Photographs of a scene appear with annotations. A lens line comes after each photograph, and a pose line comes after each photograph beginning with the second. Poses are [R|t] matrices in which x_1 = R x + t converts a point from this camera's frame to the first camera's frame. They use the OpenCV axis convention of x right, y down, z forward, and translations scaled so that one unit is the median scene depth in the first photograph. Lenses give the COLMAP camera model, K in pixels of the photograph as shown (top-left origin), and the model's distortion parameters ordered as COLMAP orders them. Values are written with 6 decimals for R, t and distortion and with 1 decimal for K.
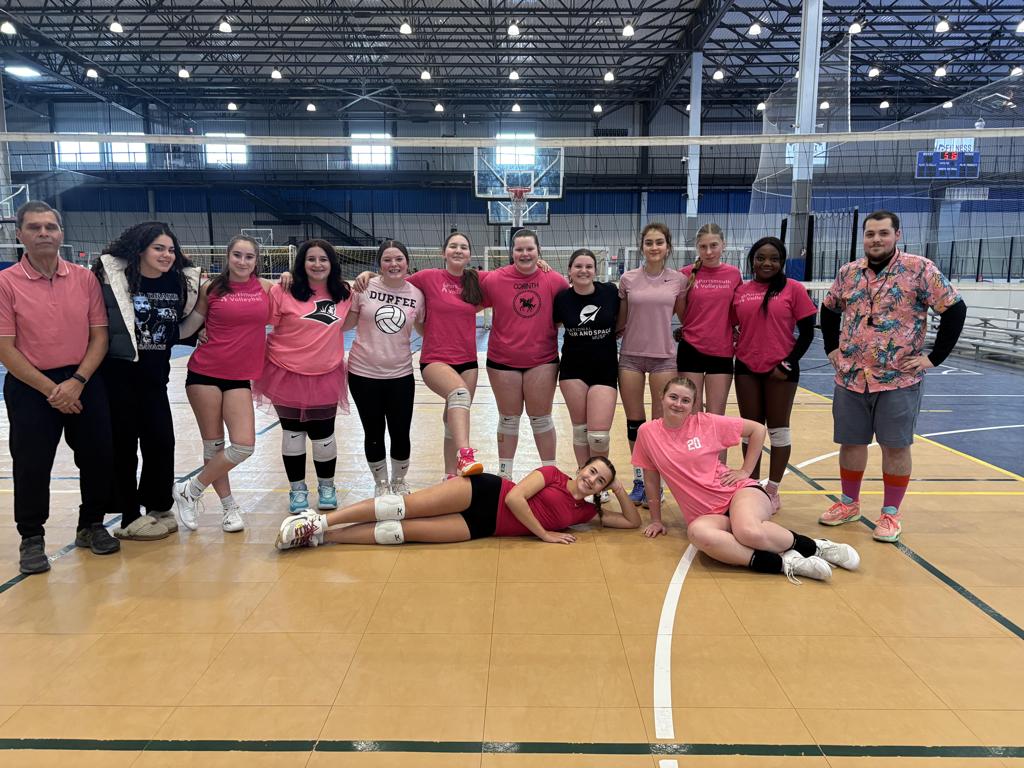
lens RADIAL K [[778.8, 0, 512.0], [0, 778.8, 384.0], [0, 0, 1]] dist [0.006607, -0.014568]
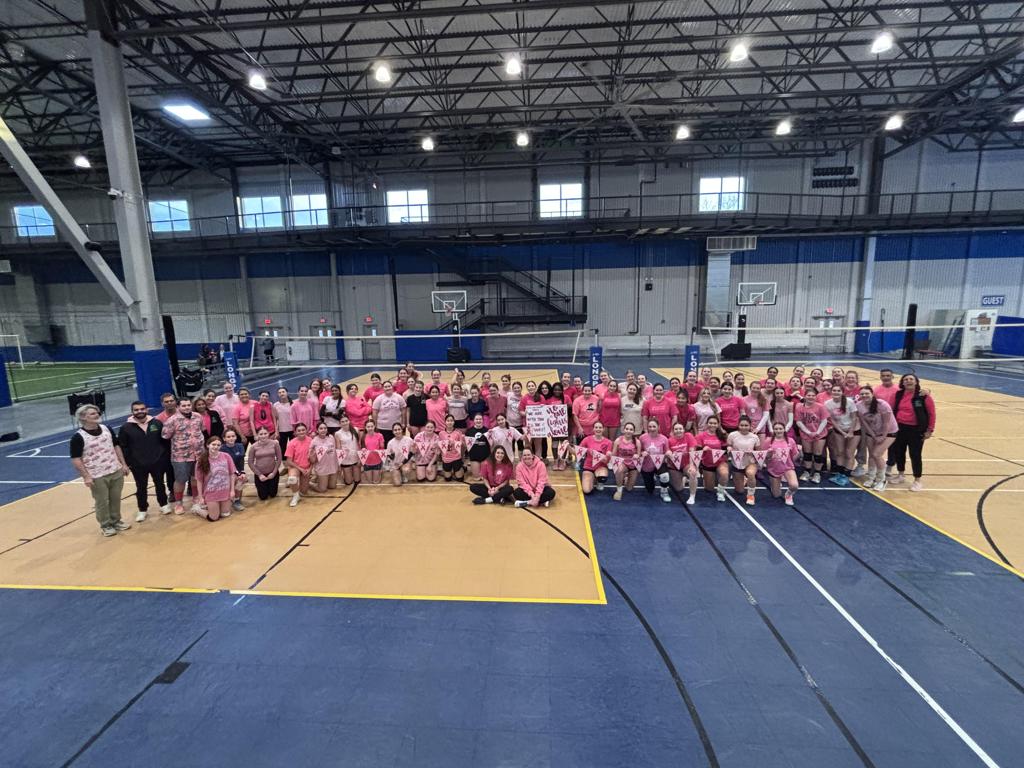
lens RADIAL K [[480.2, 0, 512.0], [0, 480.2, 384.0], [0, 0, 1]] dist [0.003119, -0.000078]
pose [[0.997290, -0.010919, -0.072753, -0.200975], [0.011705, 0.999878, 0.010385, -0.089570], [0.072631, -0.011208, 0.997296, 0.420594]]
